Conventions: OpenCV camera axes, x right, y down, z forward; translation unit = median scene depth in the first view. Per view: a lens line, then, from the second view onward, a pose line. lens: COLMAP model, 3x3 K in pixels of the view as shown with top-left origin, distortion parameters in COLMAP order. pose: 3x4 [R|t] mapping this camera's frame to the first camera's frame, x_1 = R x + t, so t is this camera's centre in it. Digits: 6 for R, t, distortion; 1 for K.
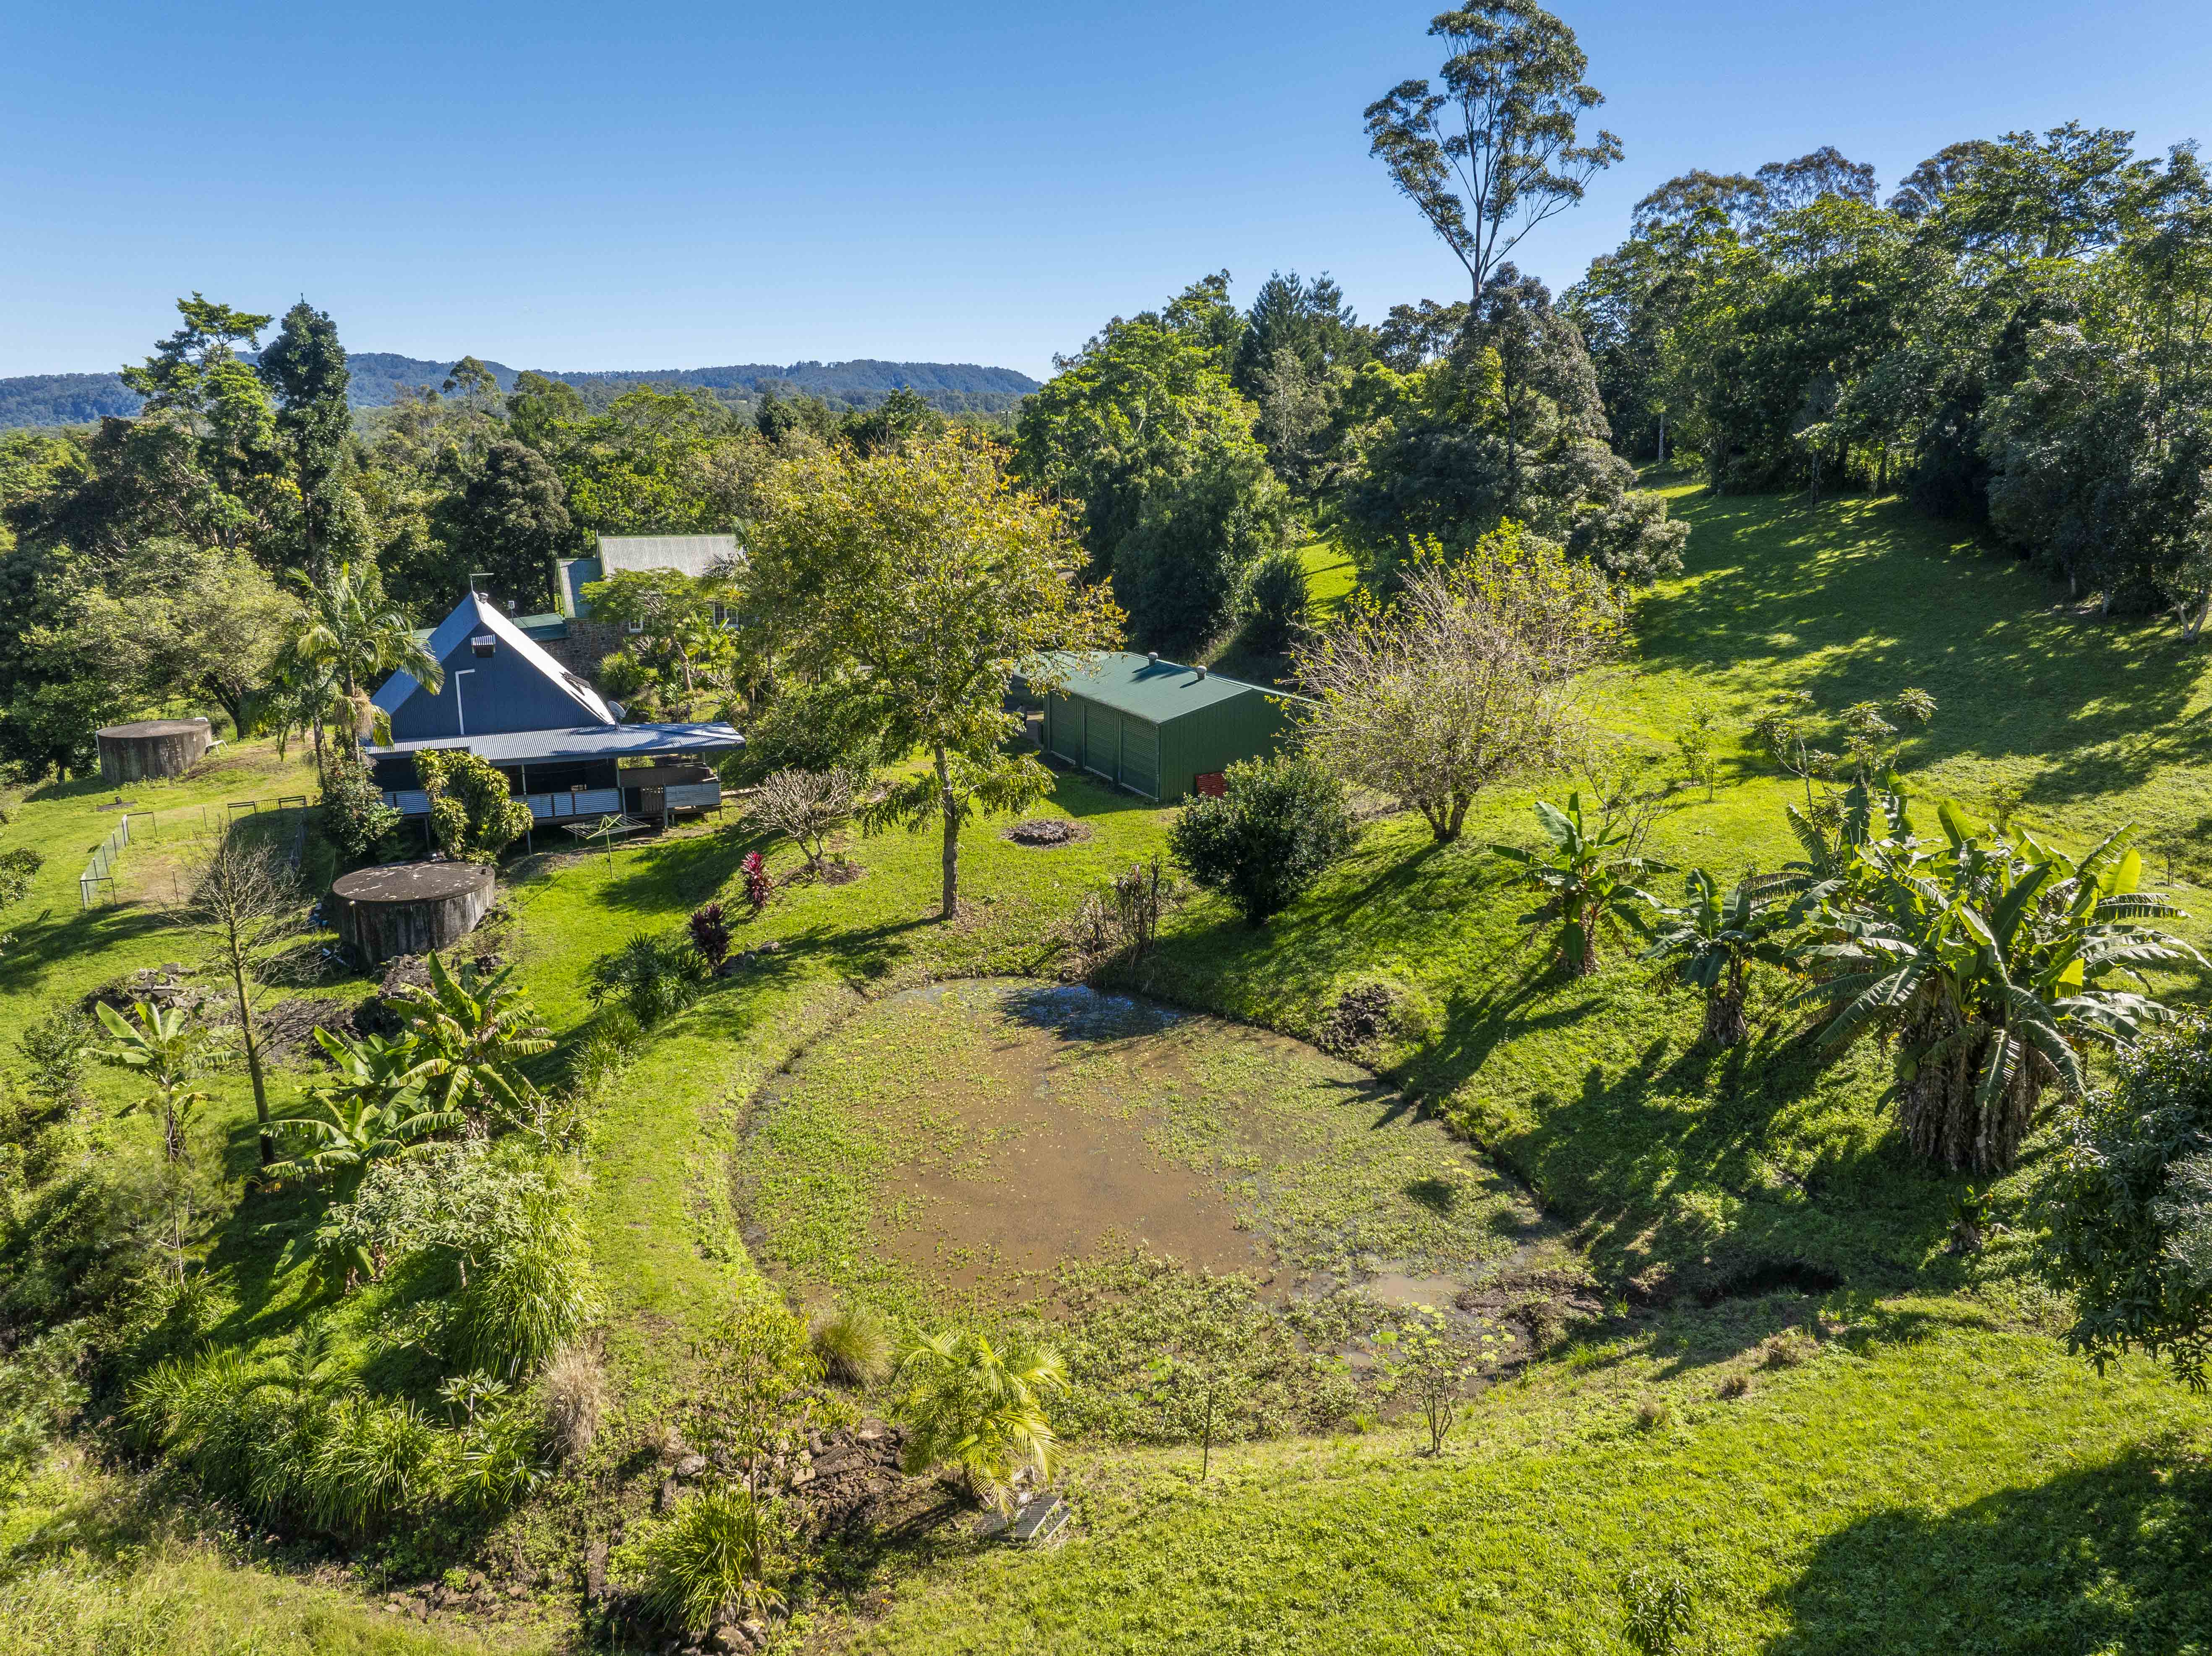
lens RADIAL K [[1560.7, 0, 1105.8], [0, 1560.7, 822.2], [0, 0, 1]] dist [-0.049418, 0.017952]
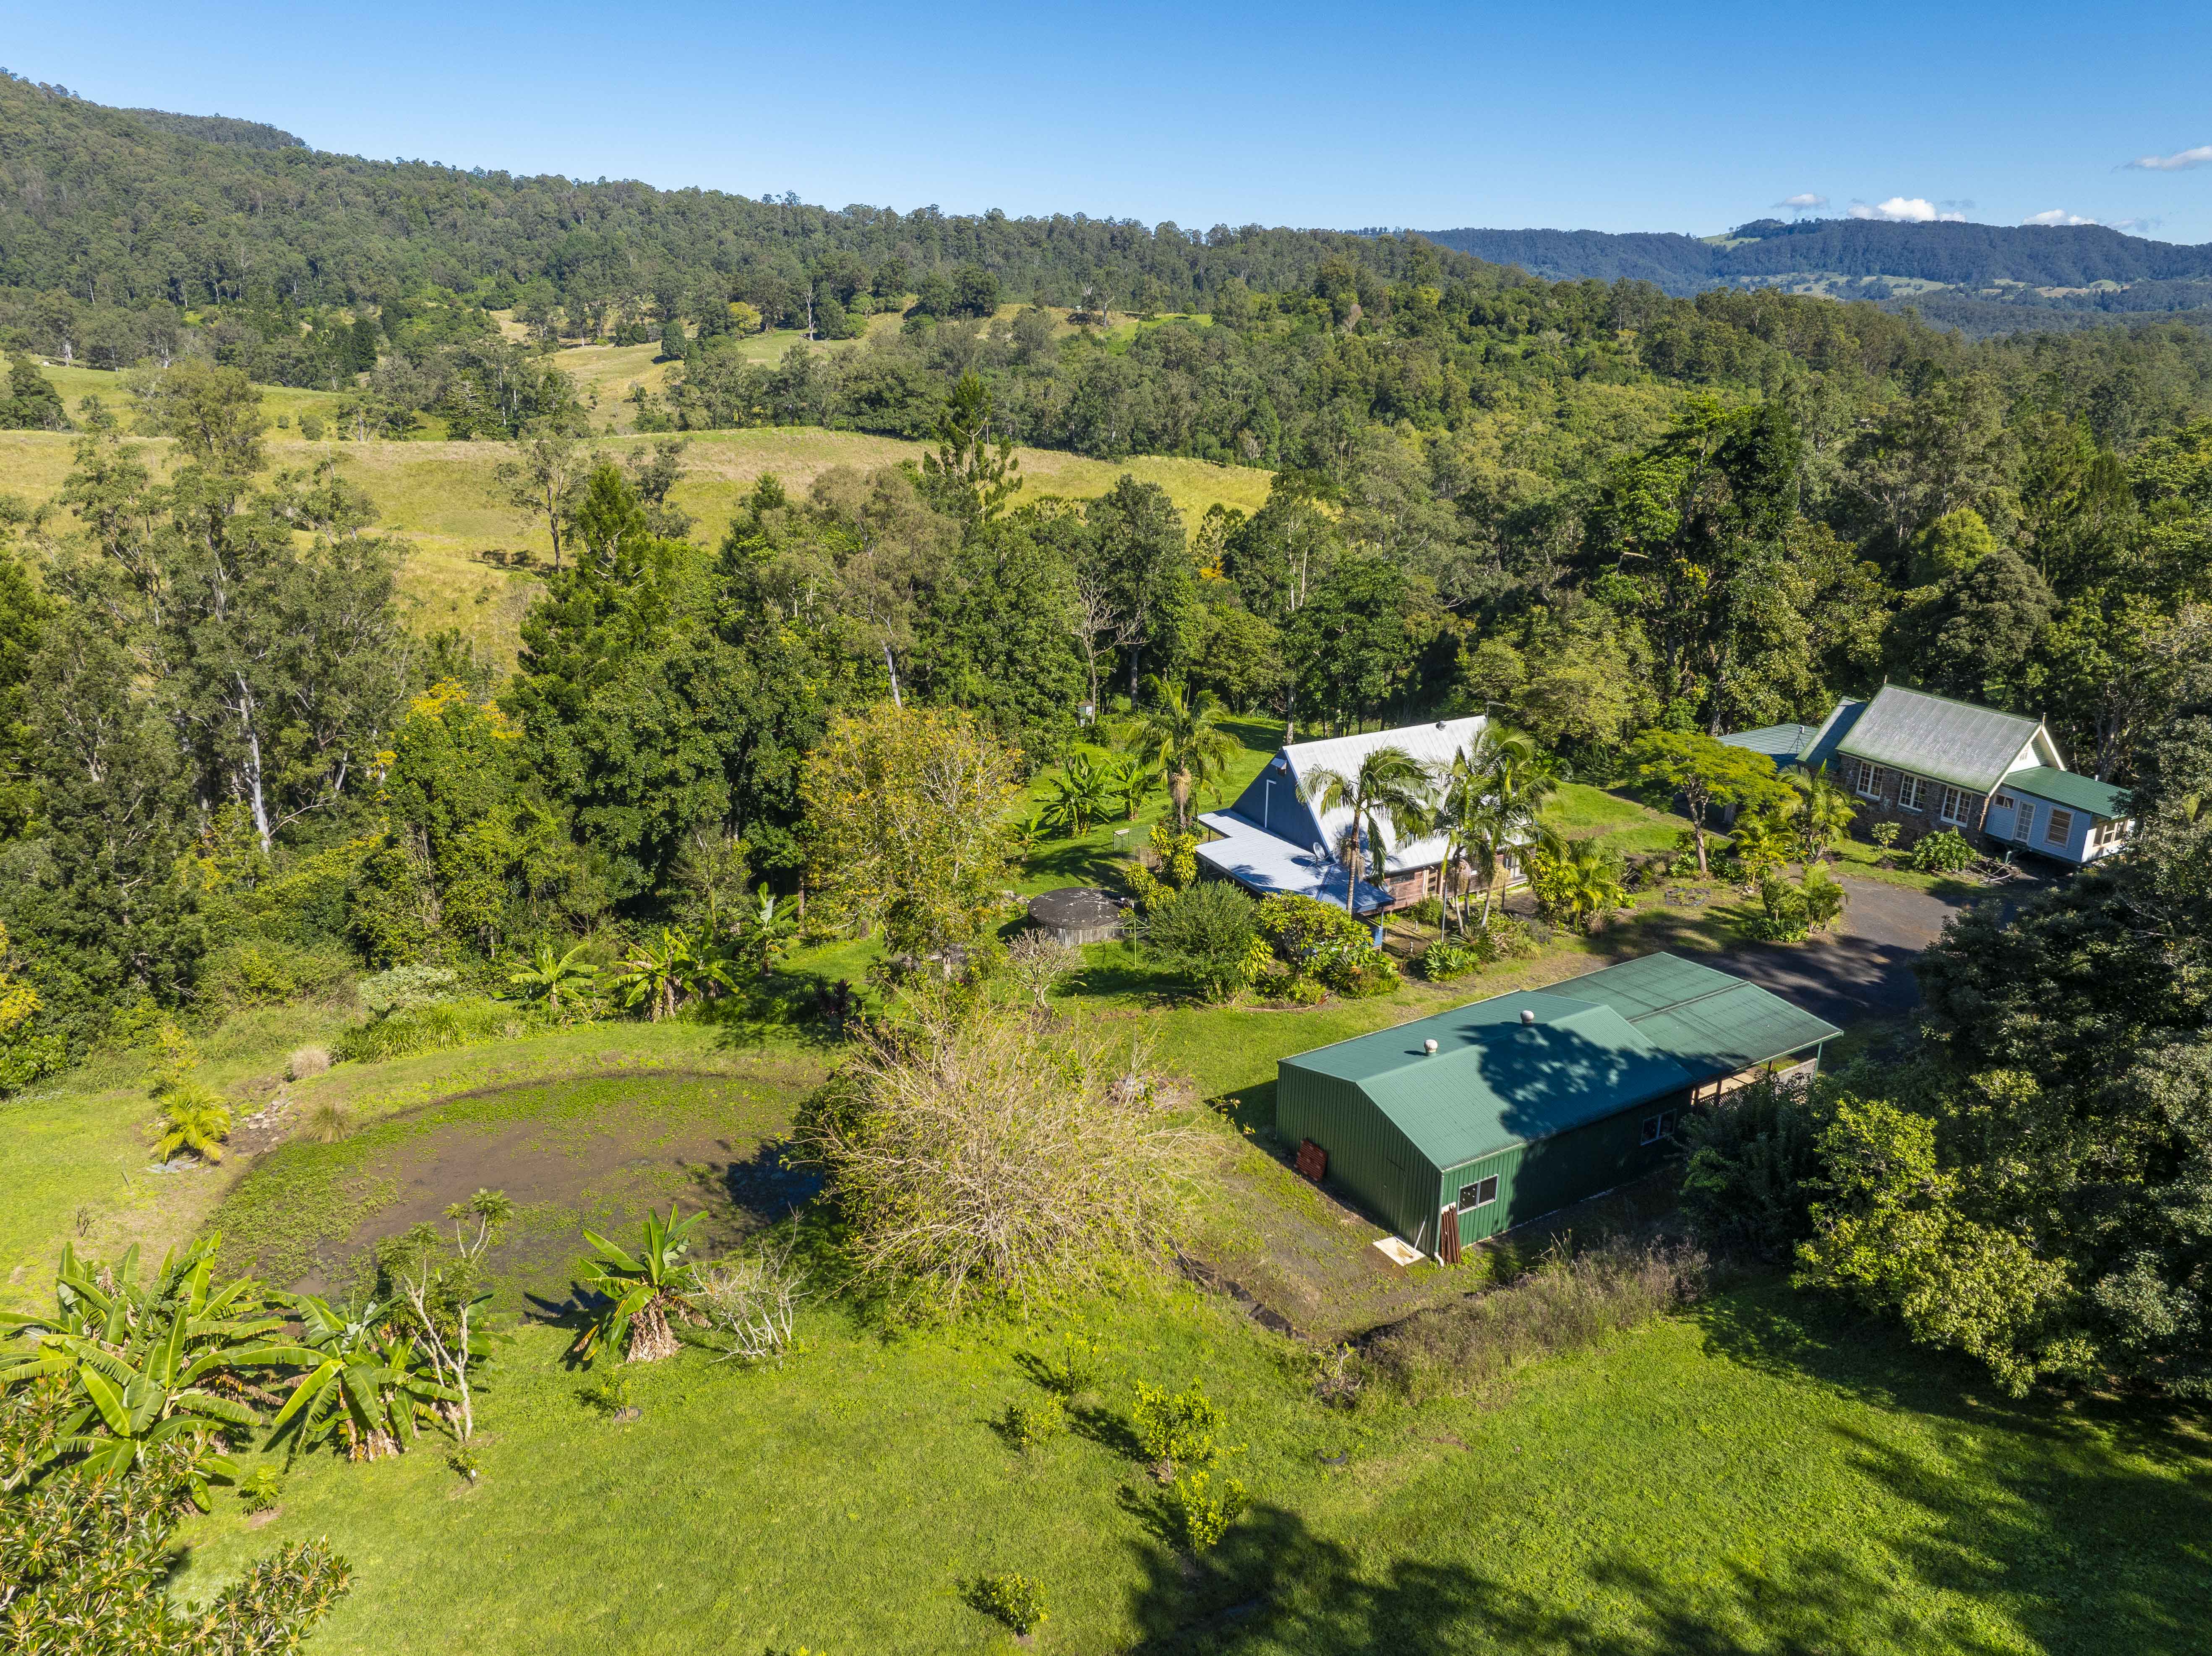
lens RADIAL K [[1560.7, 0, 1109.4], [0, 1560.7, 812.2], [0, 0, 1]] dist [-0.049418, 0.017952]
pose [[0.084614, 0.308980, -0.947297, 0.489632], [-0.241621, 0.928694, 0.281331, -0.249806], [0.966675, 0.205082, 0.153237, 0.427815]]
